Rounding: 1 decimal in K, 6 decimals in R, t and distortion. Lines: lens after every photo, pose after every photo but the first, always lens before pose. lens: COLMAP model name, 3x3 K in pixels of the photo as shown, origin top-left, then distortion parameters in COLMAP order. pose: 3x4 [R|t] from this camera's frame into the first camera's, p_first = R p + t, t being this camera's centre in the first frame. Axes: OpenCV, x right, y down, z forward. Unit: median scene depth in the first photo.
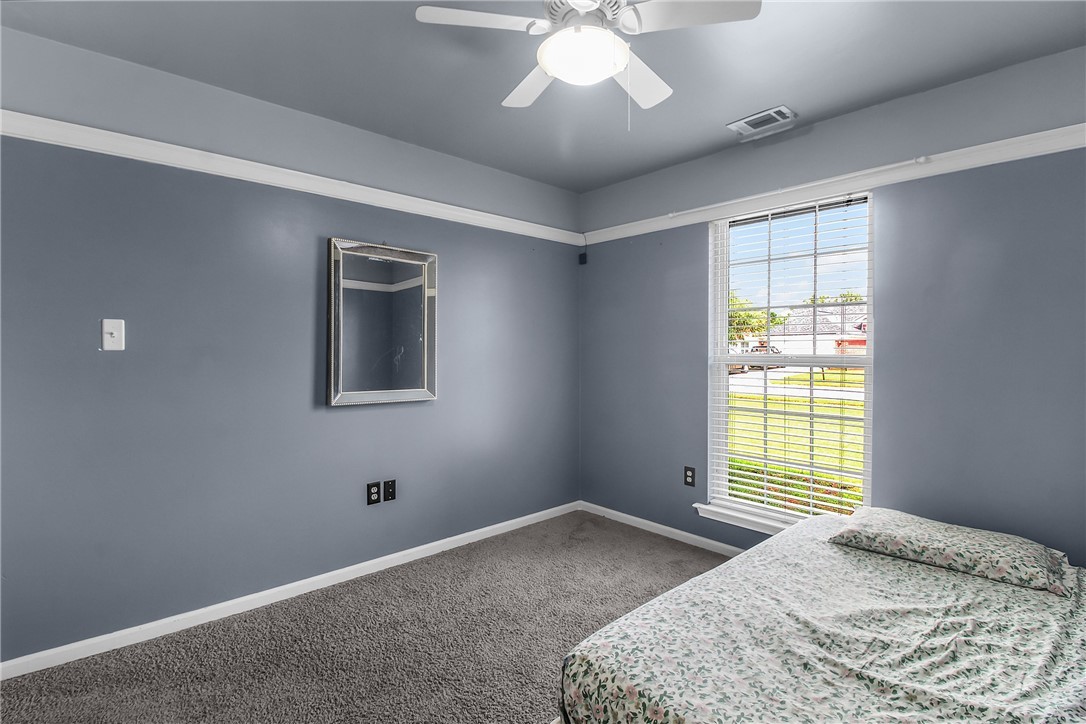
lens RADIAL K [[507.2, 0, 540.8], [0, 507.2, 362.3], [0, 0, 1]] dist [-0.000170, -0.014997]
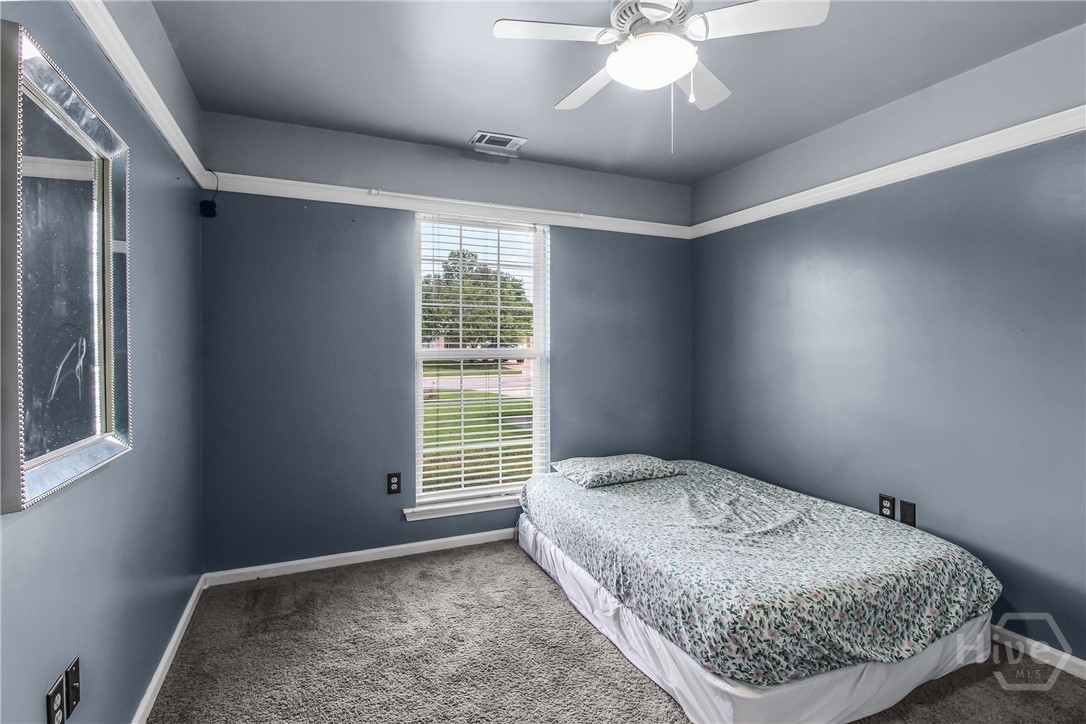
lens RADIAL K [[510.7, 0, 549.8], [0, 510.7, 346.7], [0, 0, 1]] dist [-0.000373, -0.014117]
pose [[0.323548, -0.004215, 0.946203, -0.832668], [0.025179, 0.999674, -0.004156, -0.016989], [-0.945877, 0.025169, 0.323548, 0.740596]]
